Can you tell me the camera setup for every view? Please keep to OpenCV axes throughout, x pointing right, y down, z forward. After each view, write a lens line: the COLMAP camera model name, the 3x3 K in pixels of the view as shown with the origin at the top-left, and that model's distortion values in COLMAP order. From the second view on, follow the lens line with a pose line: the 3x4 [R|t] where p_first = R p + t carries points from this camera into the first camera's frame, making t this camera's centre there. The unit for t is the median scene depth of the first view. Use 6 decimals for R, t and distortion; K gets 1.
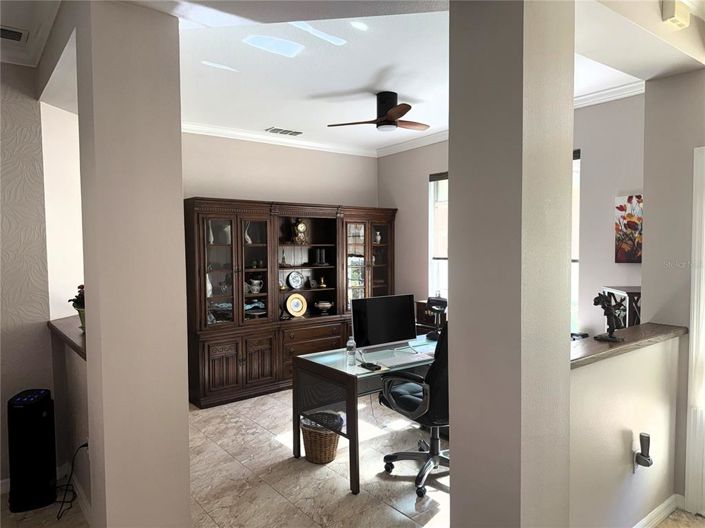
lens RADIAL K [[495.0, 0, 348.7], [0, 495.0, 266.1], [0, 0, 1]] dist [0.159861, -0.218487]
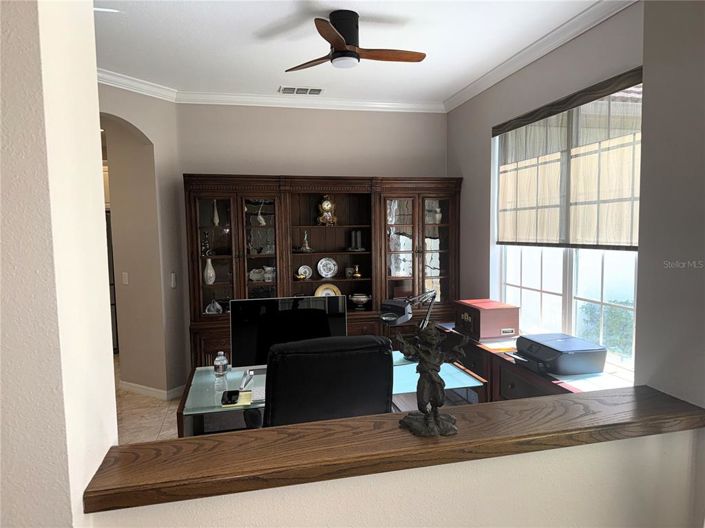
lens RADIAL K [[495.0, 0, 348.7], [0, 495.0, 266.1], [0, 0, 1]] dist [0.159861, -0.218487]
pose [[0.914285, 0.023752, -0.404375, 0.271702], [-0.008548, 0.999188, 0.039364, -0.008180], [0.404982, -0.032534, 0.913746, 0.235169]]
